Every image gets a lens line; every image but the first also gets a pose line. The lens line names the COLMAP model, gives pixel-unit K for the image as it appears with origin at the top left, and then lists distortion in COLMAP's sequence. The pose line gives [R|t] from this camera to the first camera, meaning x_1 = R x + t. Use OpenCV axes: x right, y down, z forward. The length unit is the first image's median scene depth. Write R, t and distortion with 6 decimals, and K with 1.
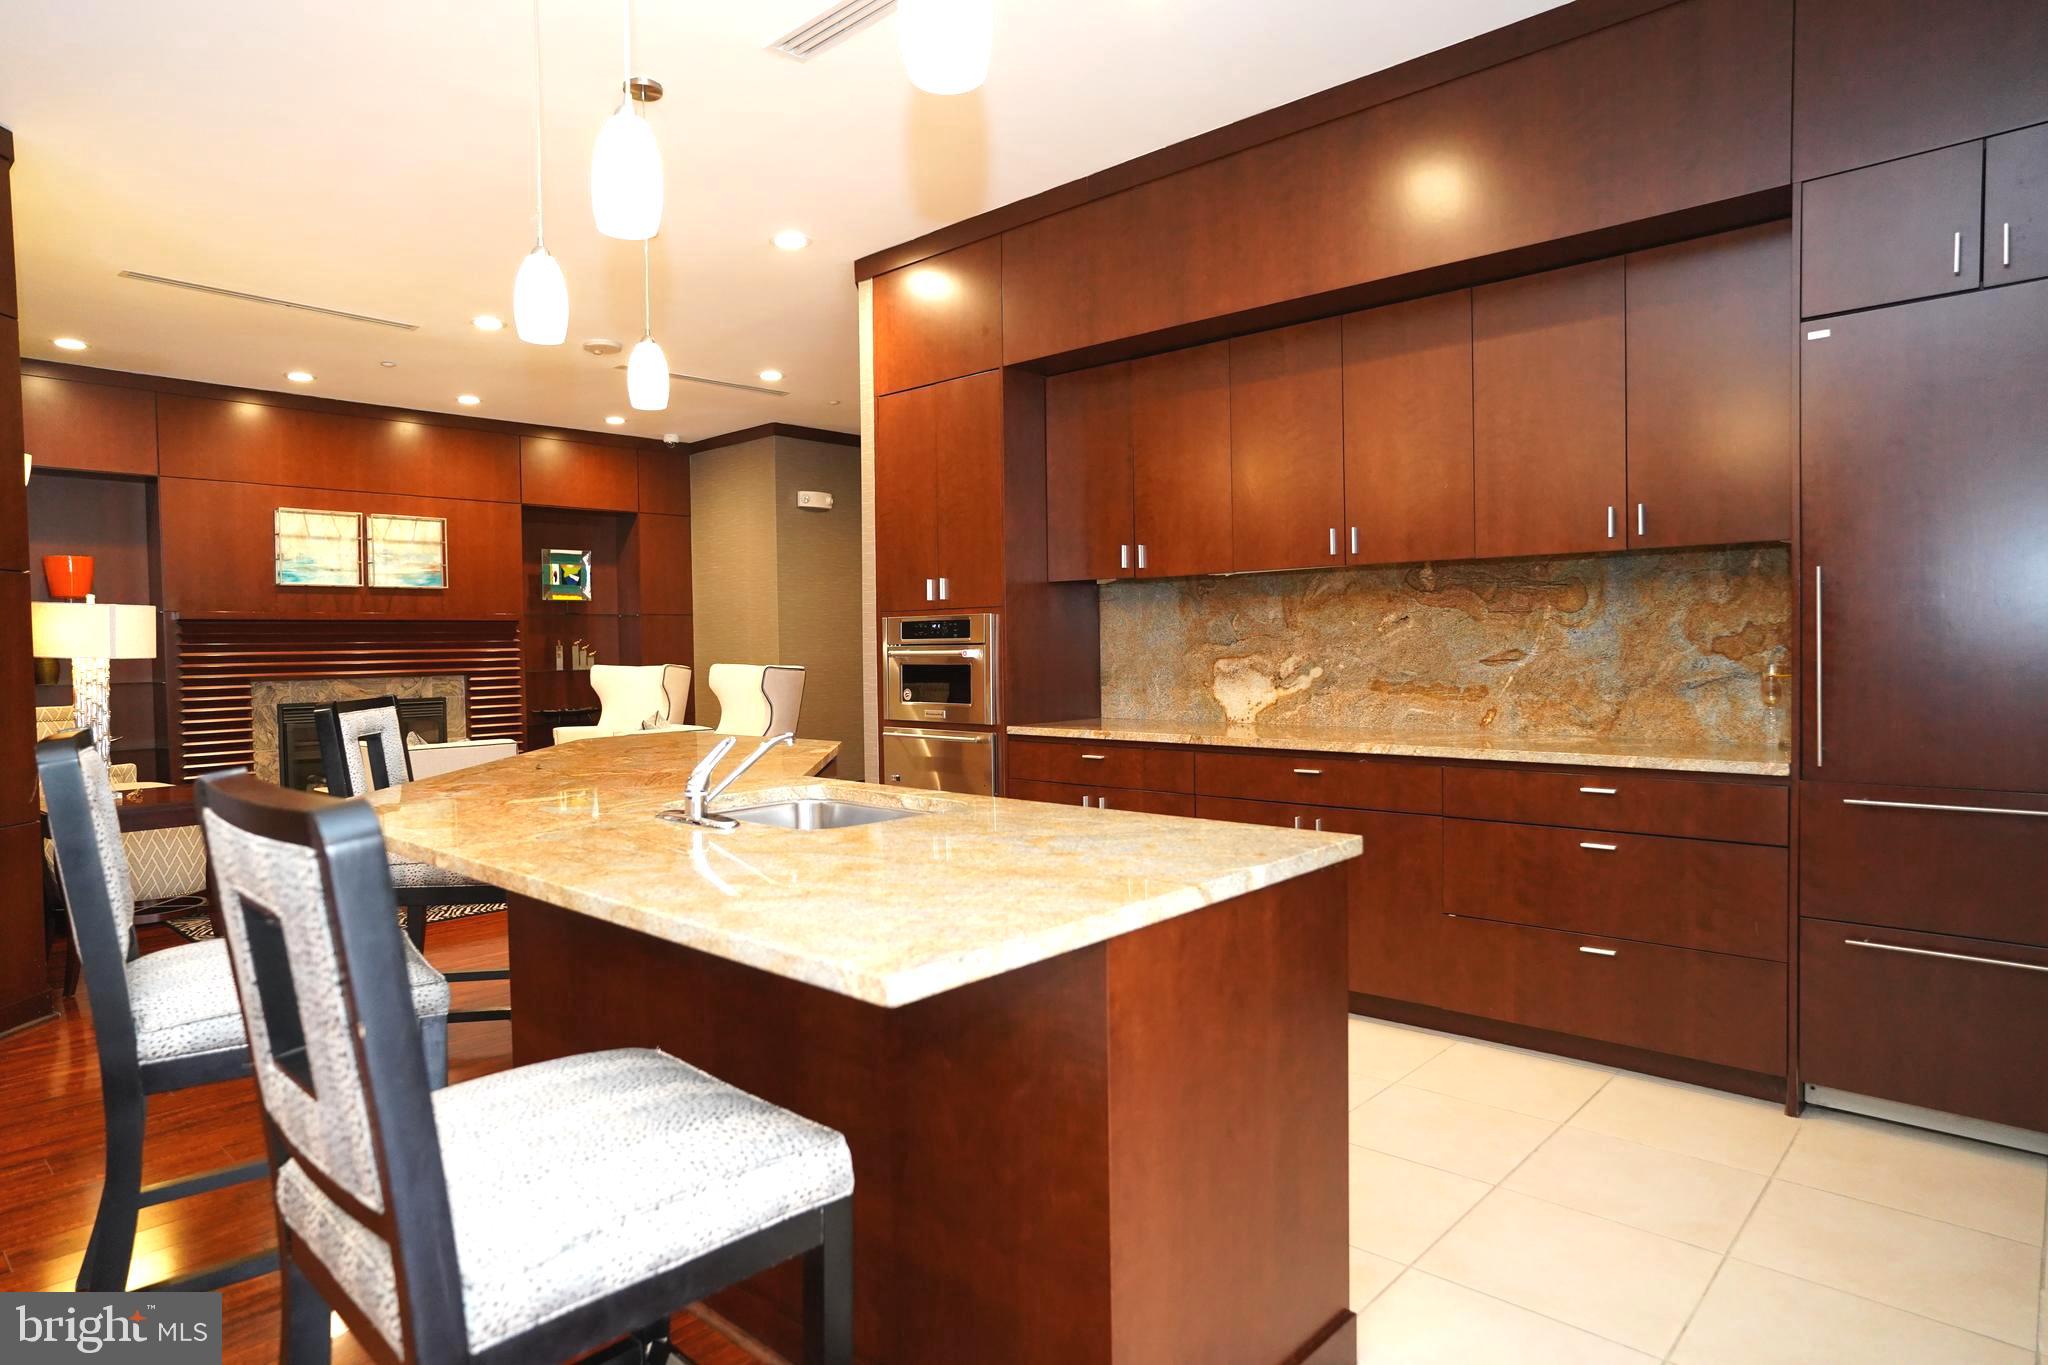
lens RADIAL K [[1151.1, 0, 1024.0], [0, 1151.1, 682.5], [0, 0, 1]] dist [-0.056955, 0.040266]
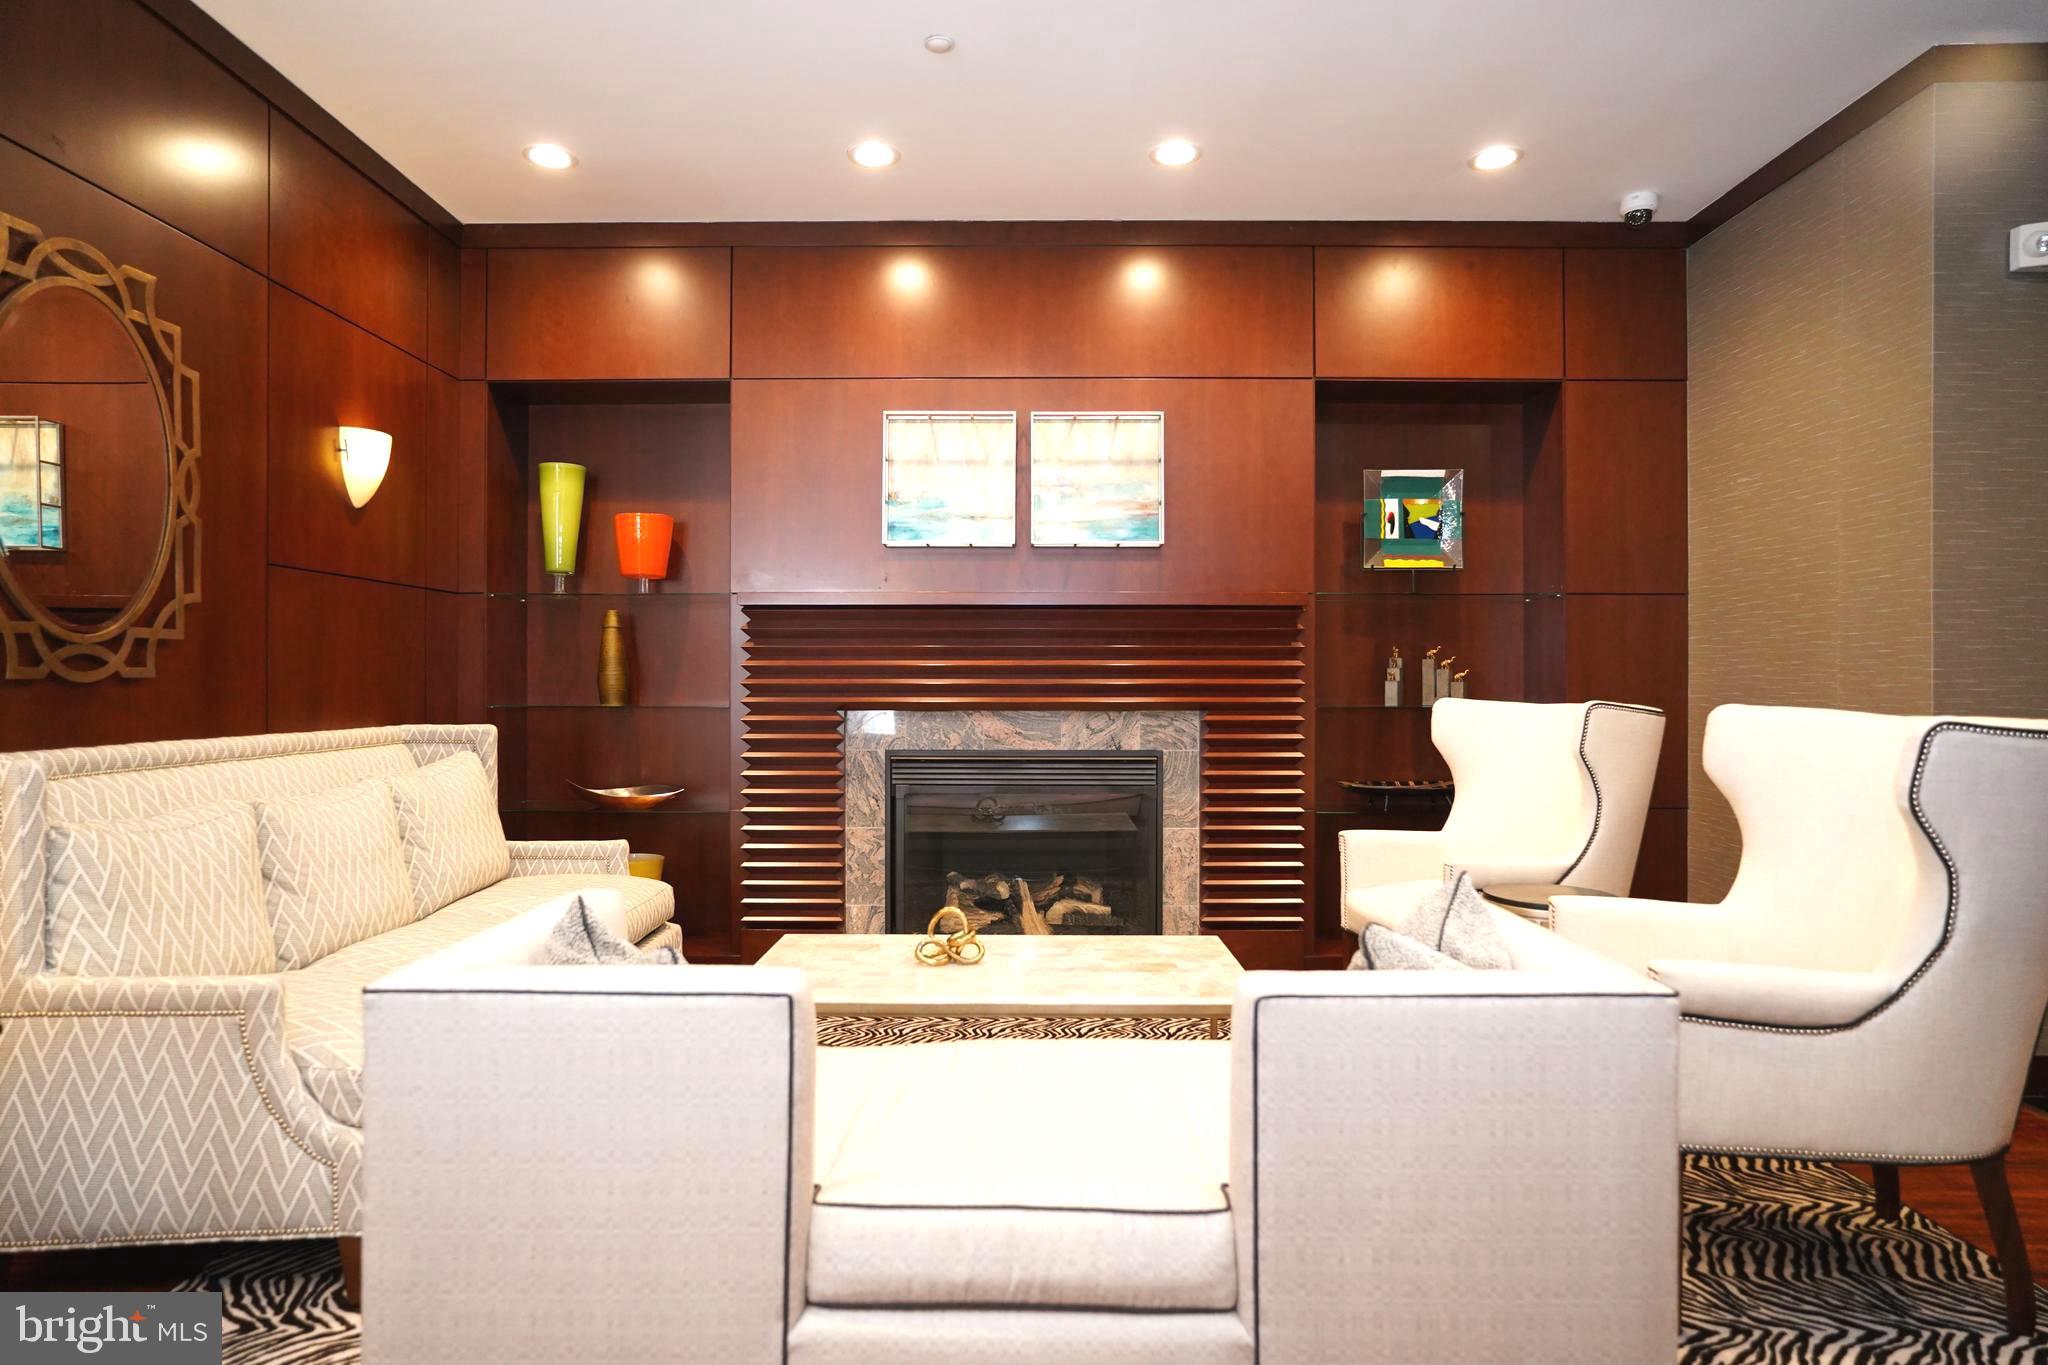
lens RADIAL K [[1151.1, 0, 1024.0], [0, 1151.1, 682.5], [0, 0, 1]] dist [-0.056955, 0.040266]
pose [[0.670454, 0.015582, -0.741787, -0.155886], [-0.035781, 0.999295, -0.011348, -0.010701], [0.741088, 0.034150, 0.670539, 0.599233]]
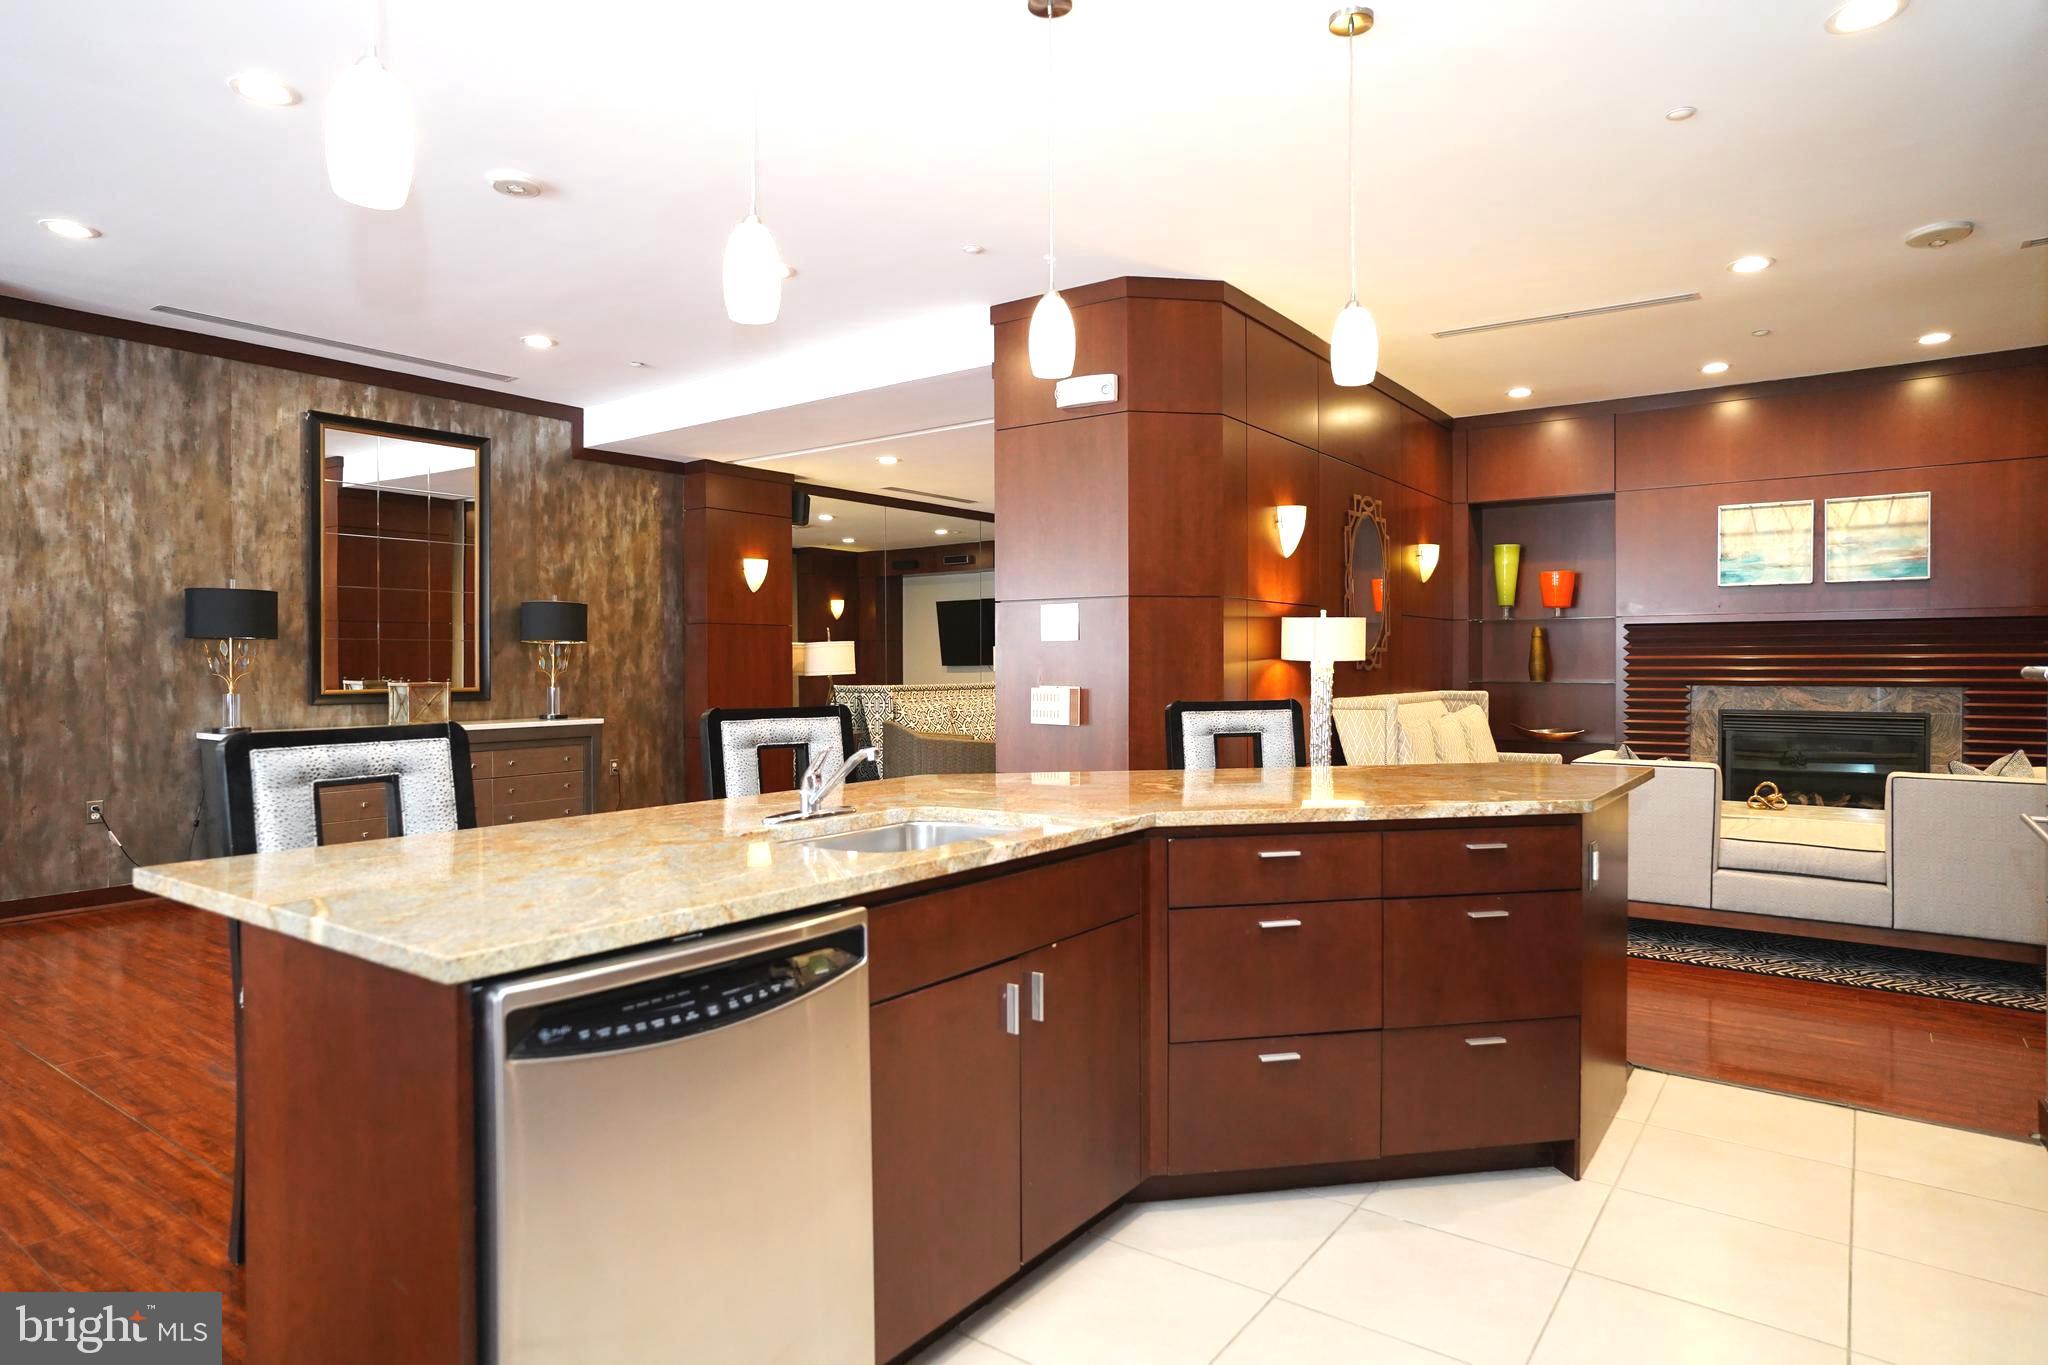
lens RADIAL K [[1151.1, 0, 1024.0], [0, 1151.1, 682.5], [0, 0, 1]] dist [-0.056955, 0.040266]
pose [[0.101400, 0.031738, -0.994339, 0.223960], [-0.030985, 0.999107, 0.028730, -0.012255], [0.994363, 0.027896, 0.102292, 0.283685]]
